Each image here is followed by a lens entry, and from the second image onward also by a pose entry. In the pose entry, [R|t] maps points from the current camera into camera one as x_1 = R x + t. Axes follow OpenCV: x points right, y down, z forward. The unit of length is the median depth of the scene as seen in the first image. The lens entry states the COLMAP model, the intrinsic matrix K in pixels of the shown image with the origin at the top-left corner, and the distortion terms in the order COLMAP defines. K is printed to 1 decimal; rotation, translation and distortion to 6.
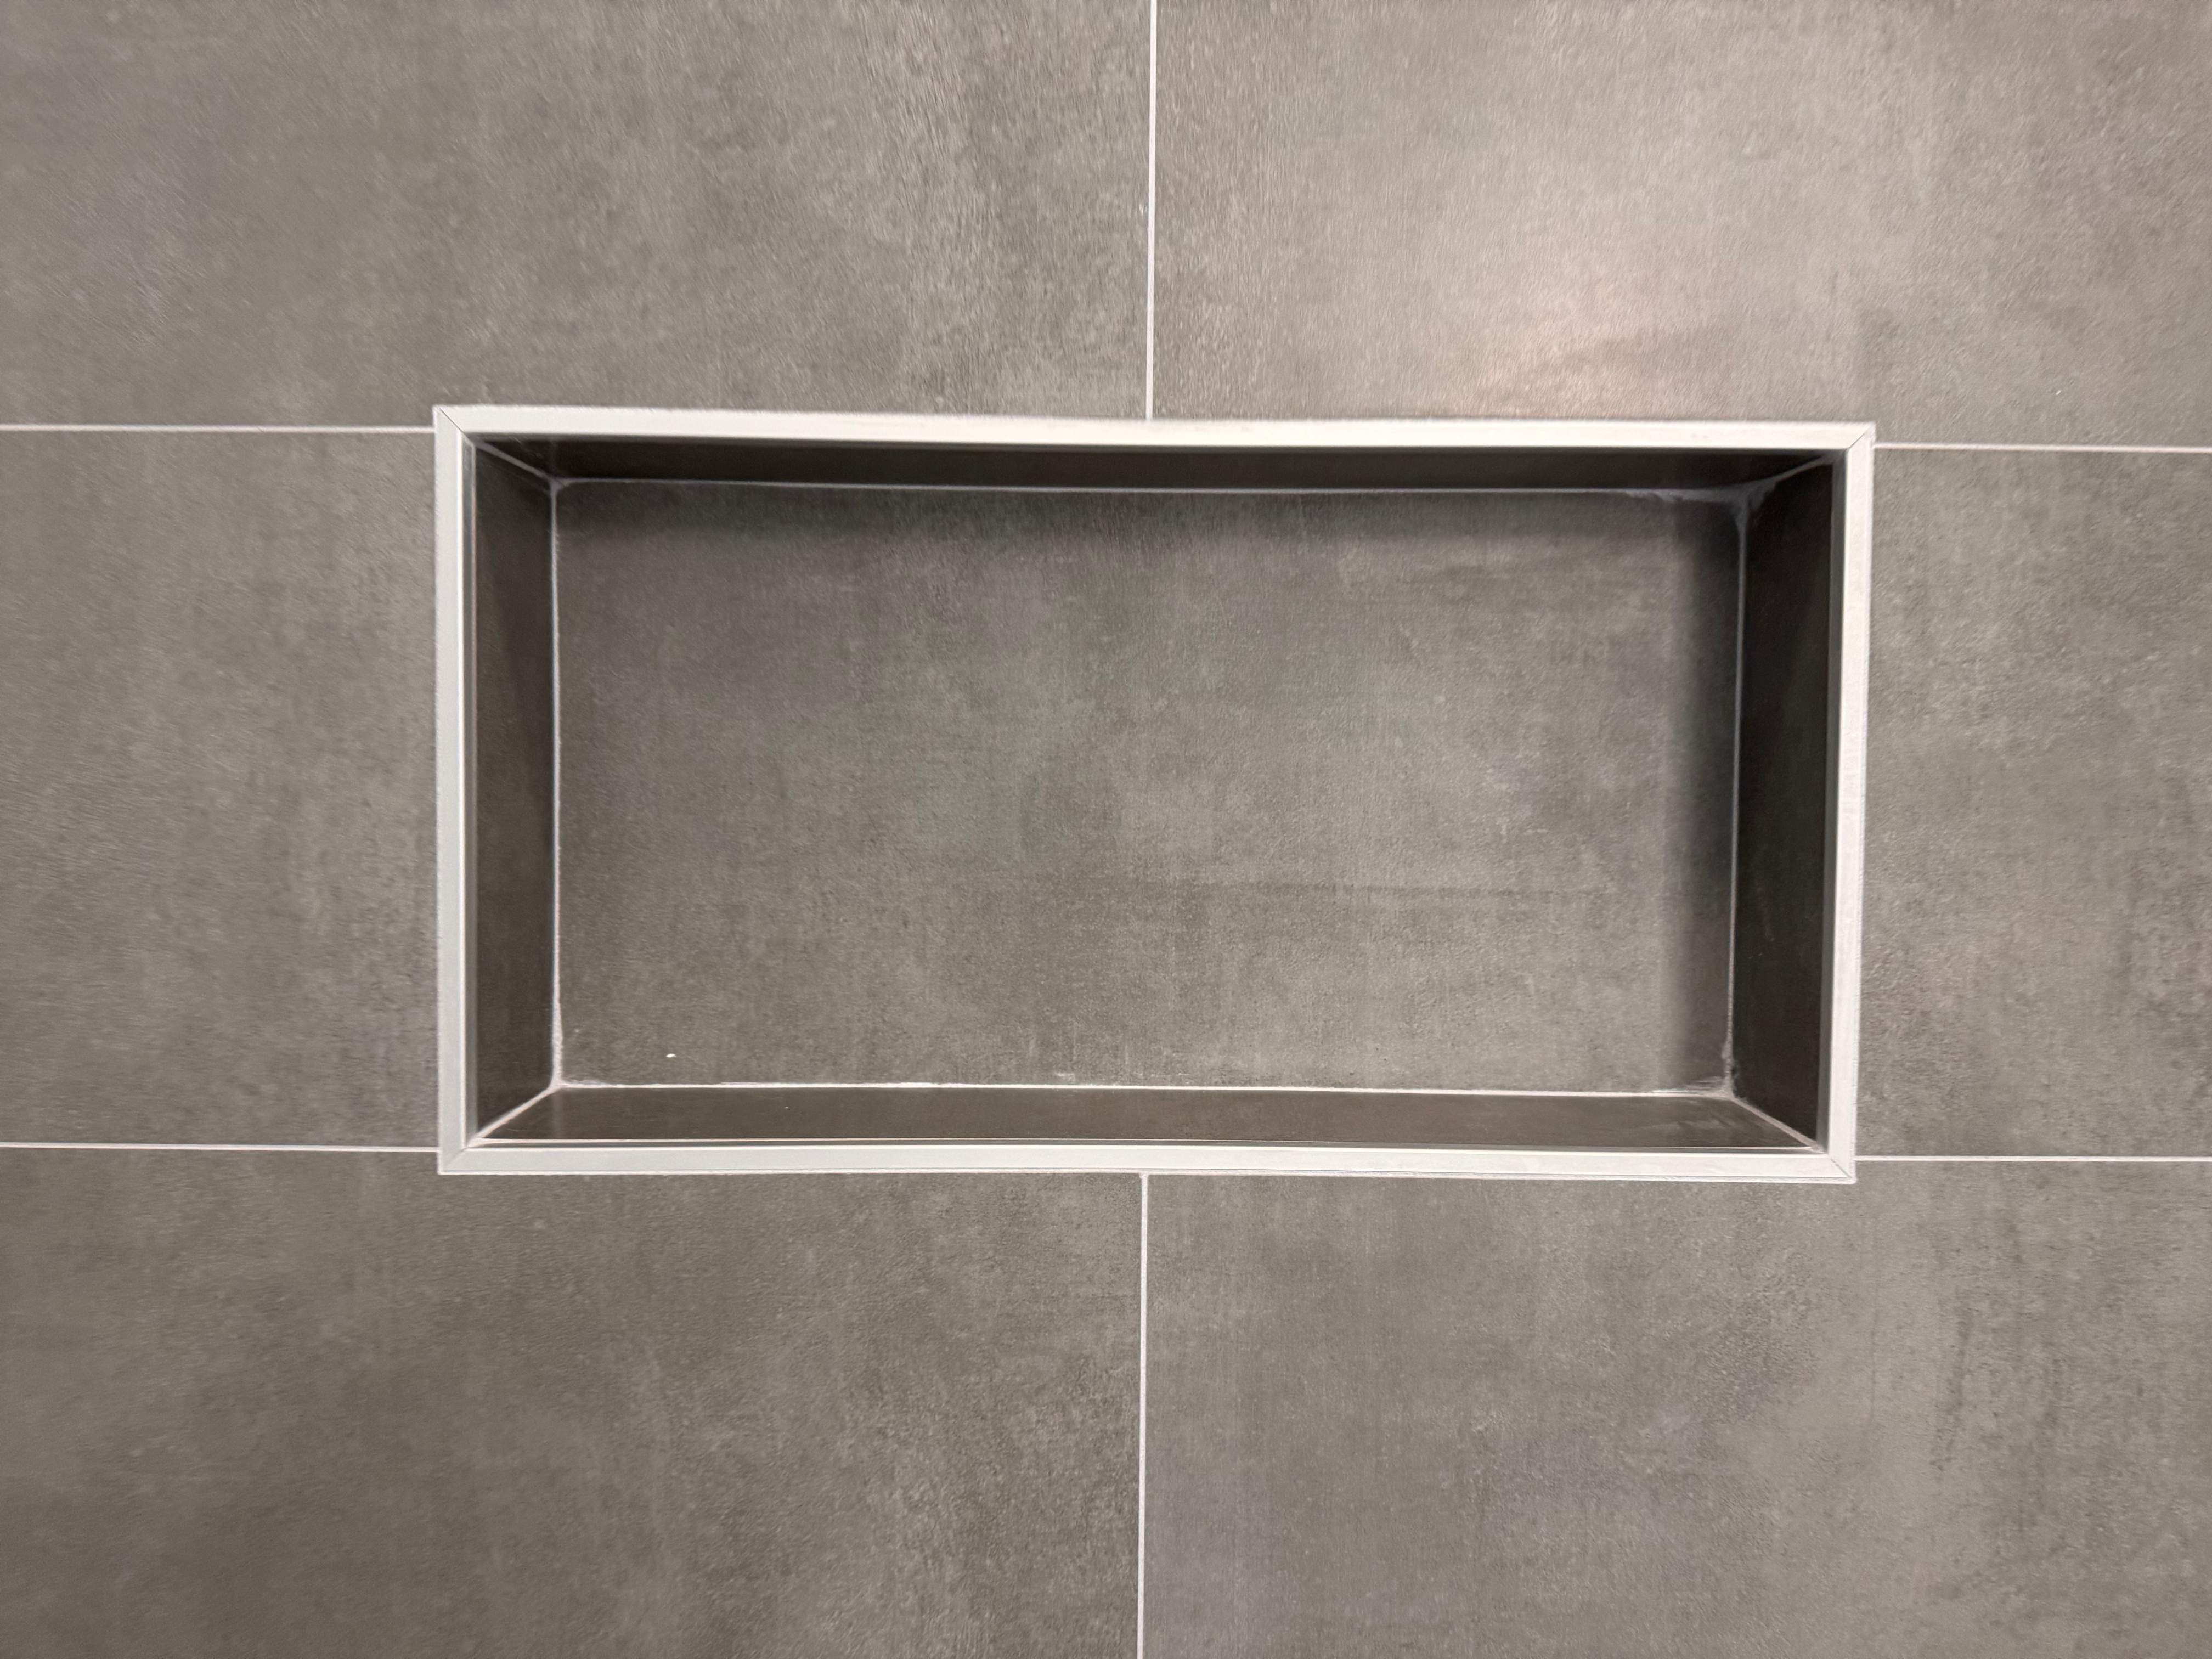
lens RADIAL K [[1551.2, 0, 1106.0], [0, 1551.2, 829.5], [0, 0, 1]] dist [0.113955, -0.165621]
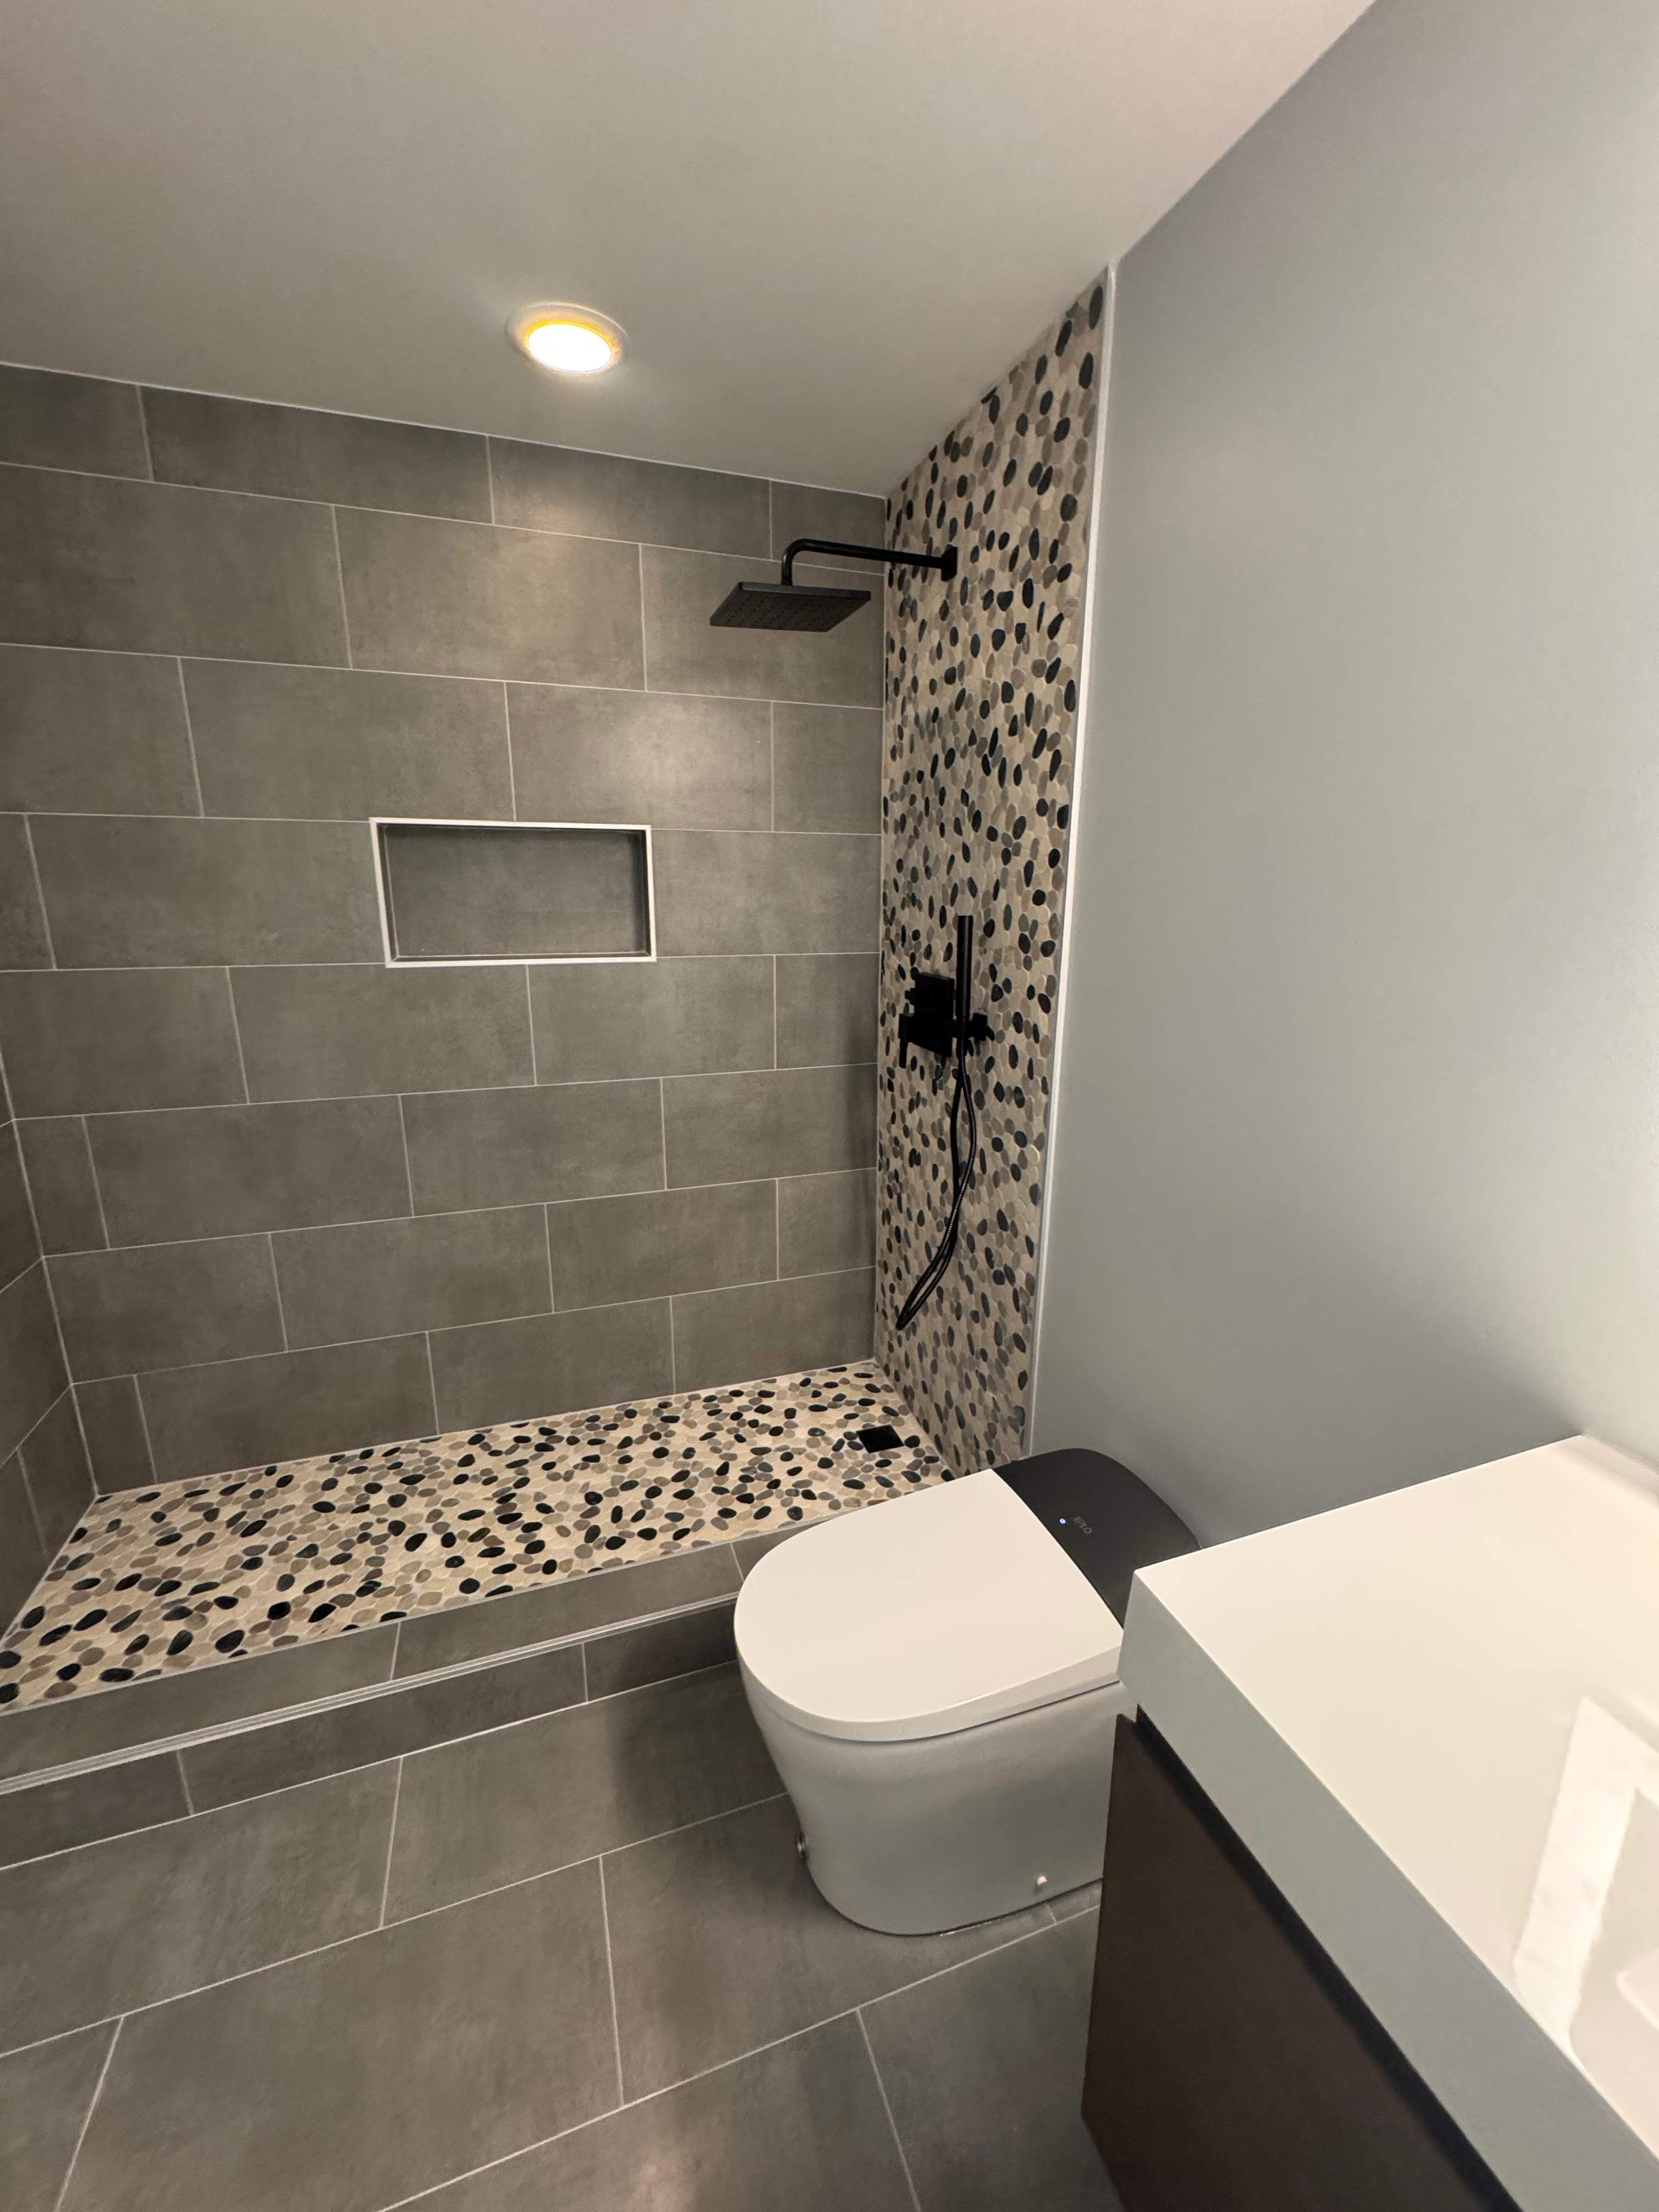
lens RADIAL K [[886.4, 0, 829.7], [0, 886.4, 1103.3], [0, 0, 1]] dist [-0.002913, -0.000106]
pose [[0.948434, -0.079878, 0.306744, 0.040858], [0.014993, 0.977949, 0.208305, 0.064559], [-0.316619, -0.192964, 0.928718, -2.300419]]
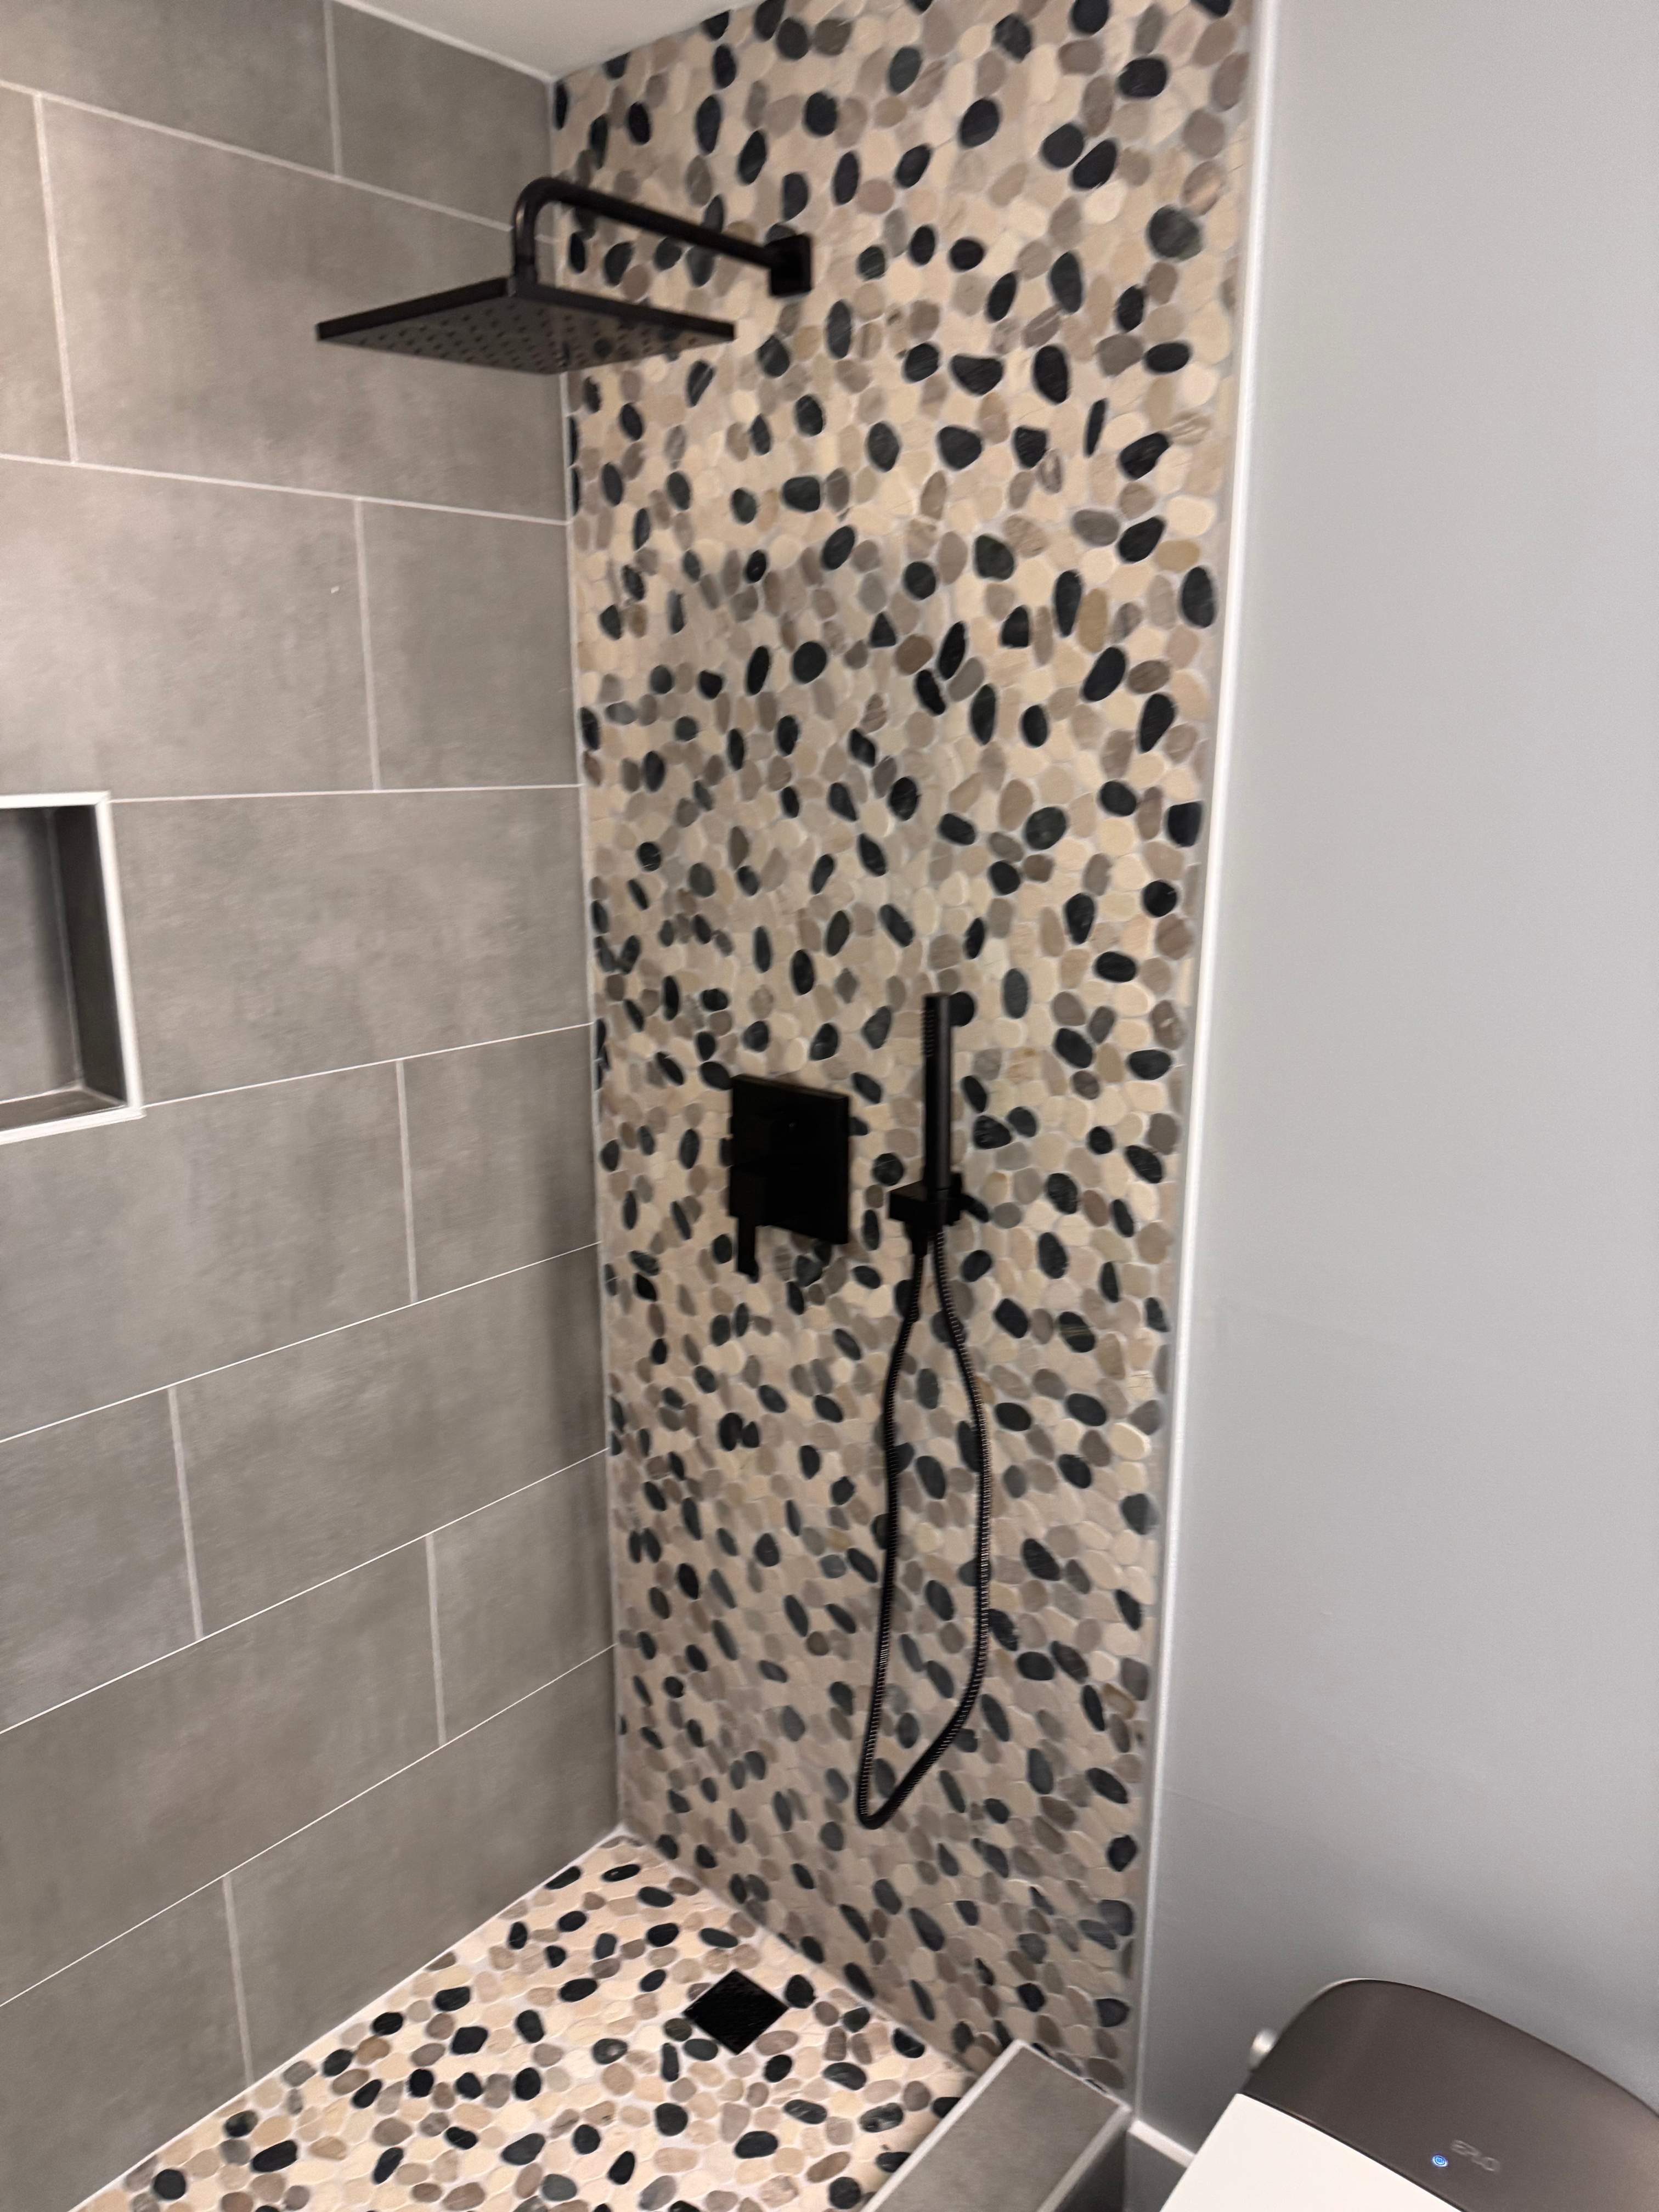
lens RADIAL K [[1551.2, 0, 822.1], [0, 1551.2, 1113.3], [0, 0, 1]] dist [0.113955, -0.165621]
pose [[0.660618, -0.193612, 0.725326, -0.563590], [0.032781, 0.972689, 0.229784, -0.292155], [-0.750006, -0.128023, 0.648923, -1.294304]]
